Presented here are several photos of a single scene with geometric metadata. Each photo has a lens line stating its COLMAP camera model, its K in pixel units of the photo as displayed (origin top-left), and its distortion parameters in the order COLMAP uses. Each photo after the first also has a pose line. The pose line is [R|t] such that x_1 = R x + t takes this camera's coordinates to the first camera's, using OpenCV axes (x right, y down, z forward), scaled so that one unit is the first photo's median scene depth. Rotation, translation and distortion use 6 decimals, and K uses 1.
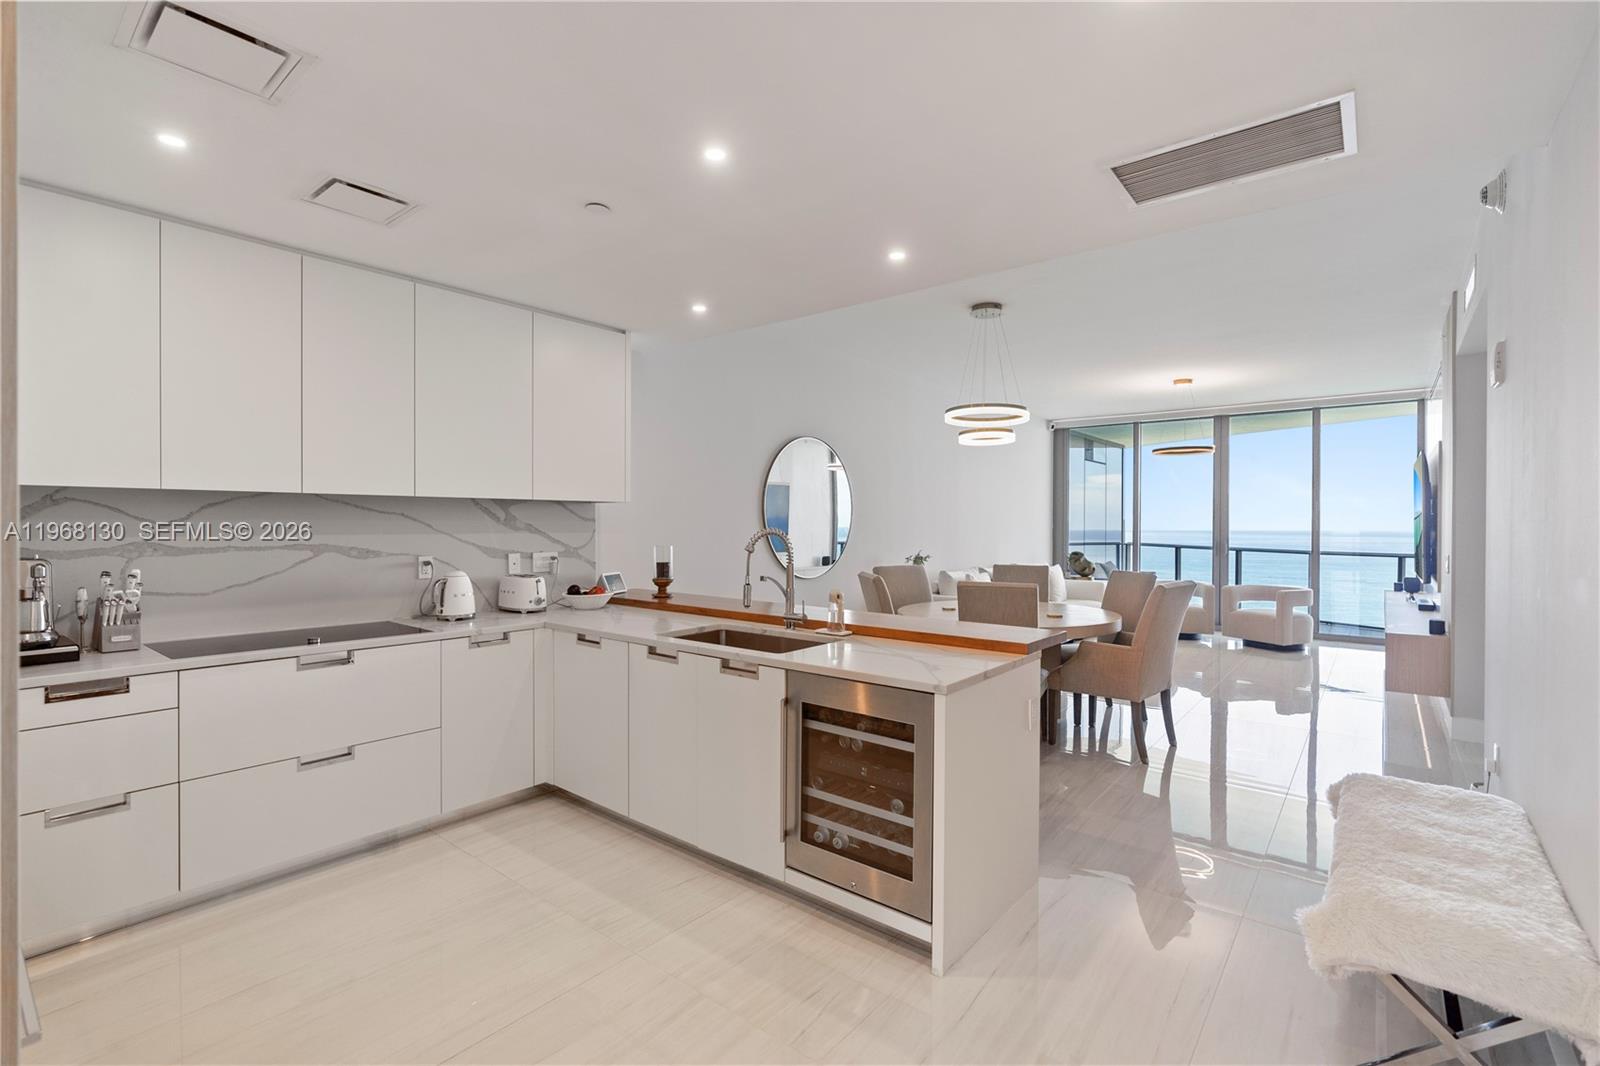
lens RADIAL K [[721.5, 0, 795.1], [0, 721.5, 525.8], [0, 0, 1]] dist [-0.006305, 0.000444]
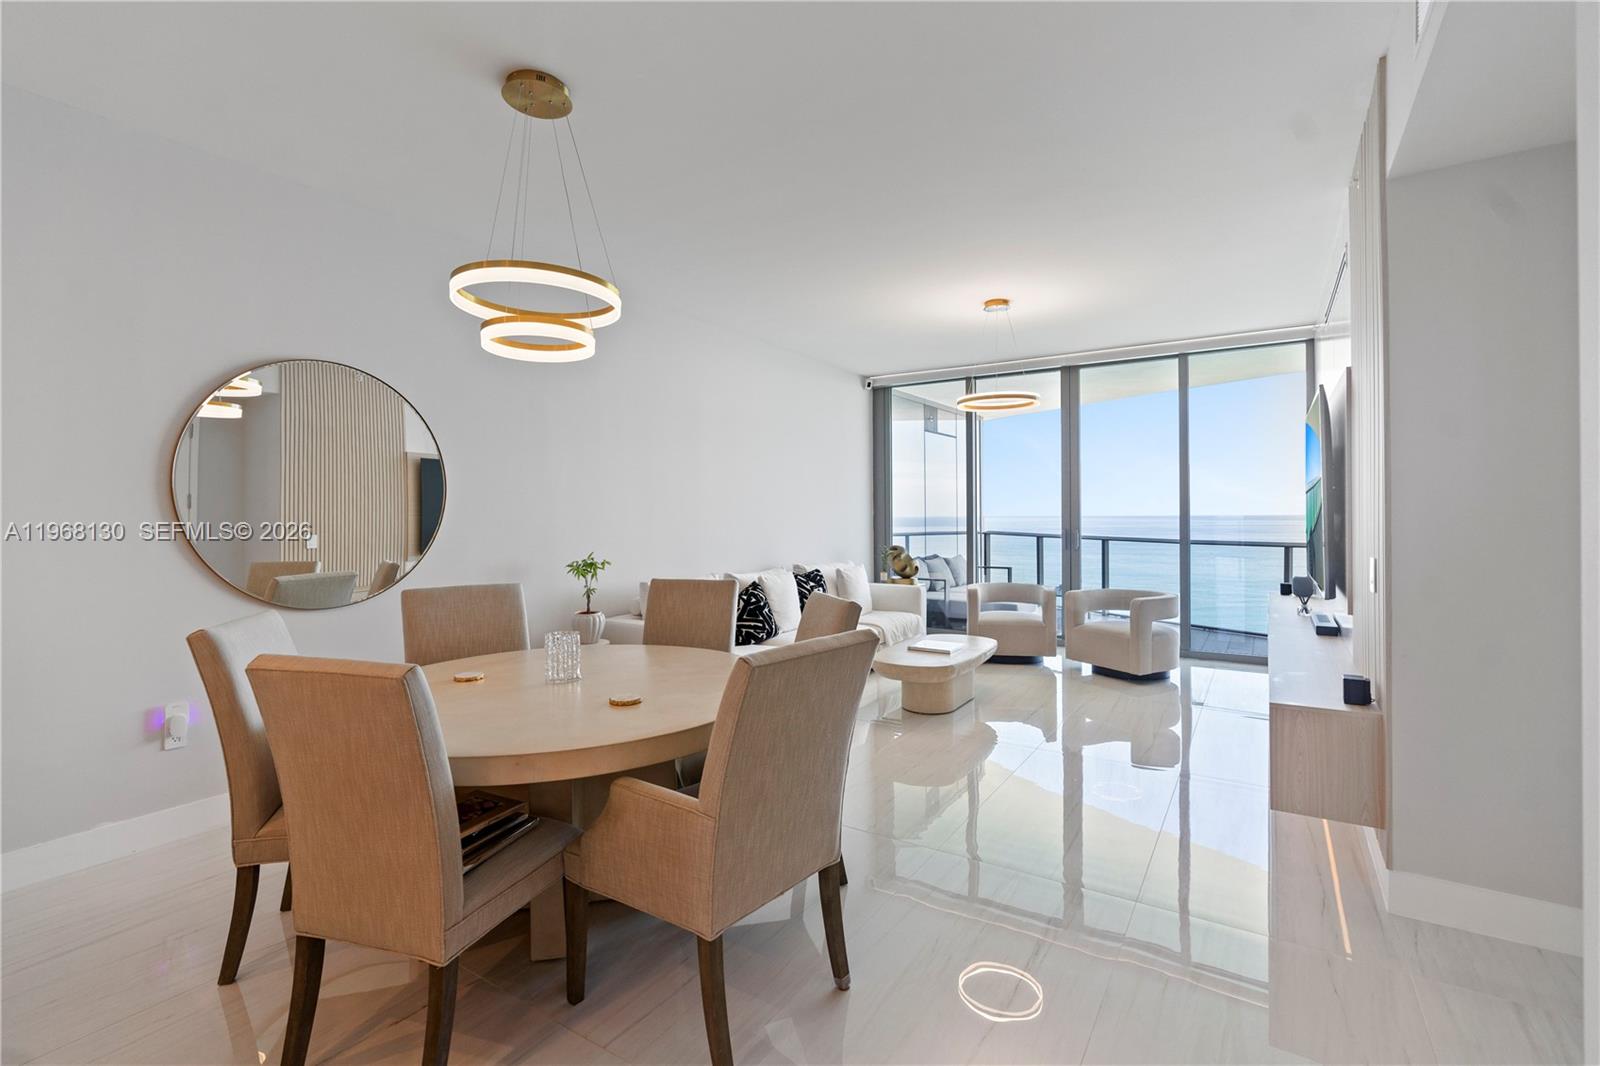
lens RADIAL K [[733.2, 0, 793.7], [0, 733.2, 509.0], [0, 0, 1]] dist [0.001178, 0.000200]
pose [[0.993933, -0.008886, 0.109631, 0.249134], [0.009725, 0.999927, -0.007117, 0.001980], [-0.109560, 0.008140, 0.993947, 0.299280]]
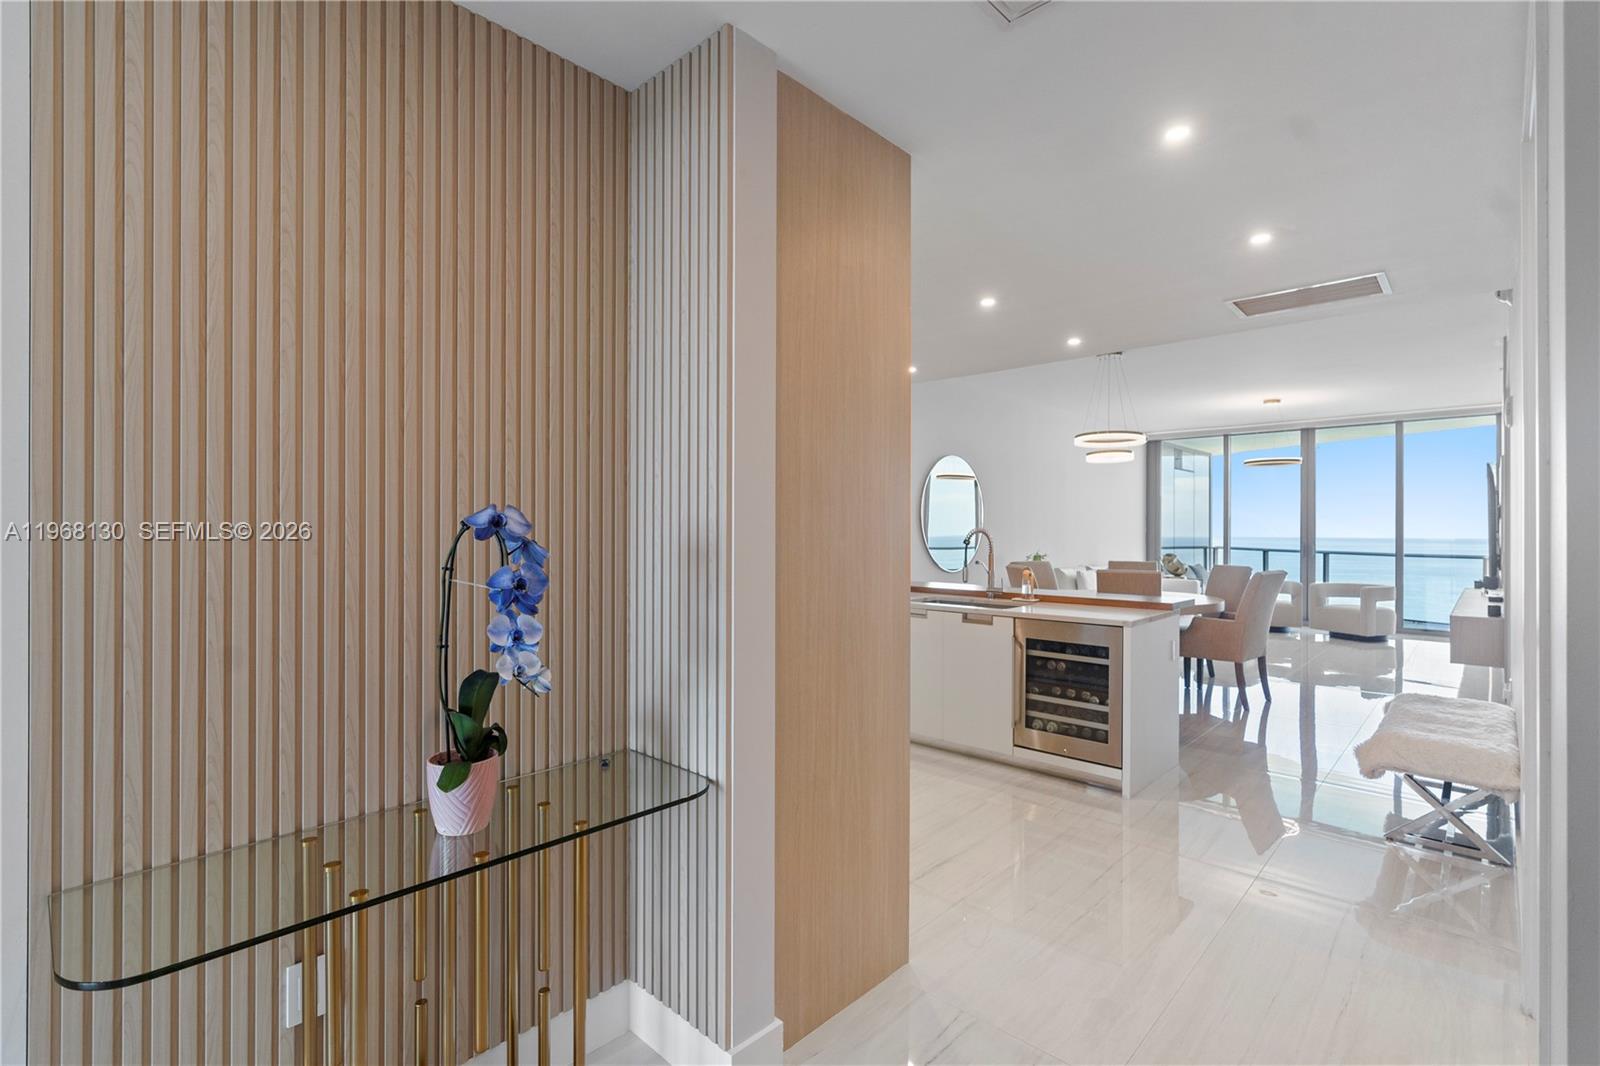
lens RADIAL K [[742.6, 0, 800.0], [0, 742.6, 526.7], [0, 0, 1]] dist [-0.002326, 0.000225]
pose [[0.997704, -0.001589, -0.067704, -0.116321], [0.001070, 0.999970, -0.007713, 0.004436], [0.067714, 0.007623, 0.997676, -0.200775]]
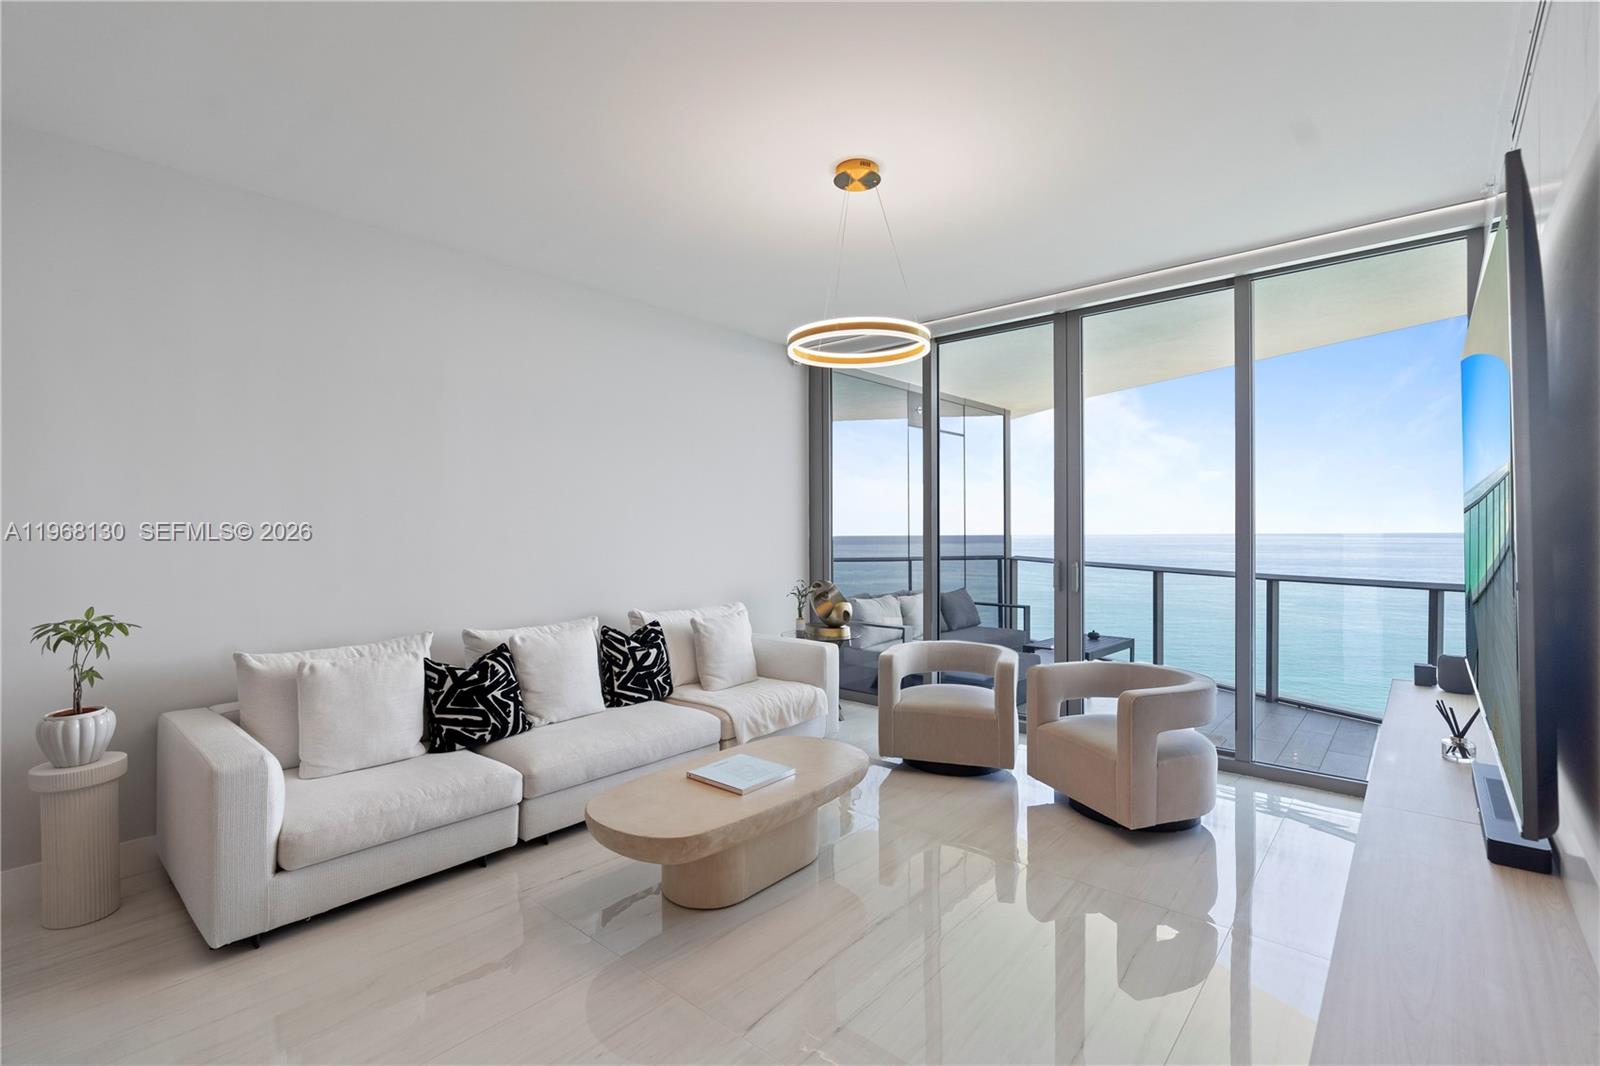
lens RADIAL K [[721.5, 0, 795.1], [0, 721.5, 525.8], [0, 0, 1]] dist [-0.006305, 0.000444]
pose [[0.999276, -0.012916, -0.035787, 0.495578], [0.012462, 0.999839, -0.012872, 0.001197], [0.035948, 0.012416, 0.999277, 0.576372]]
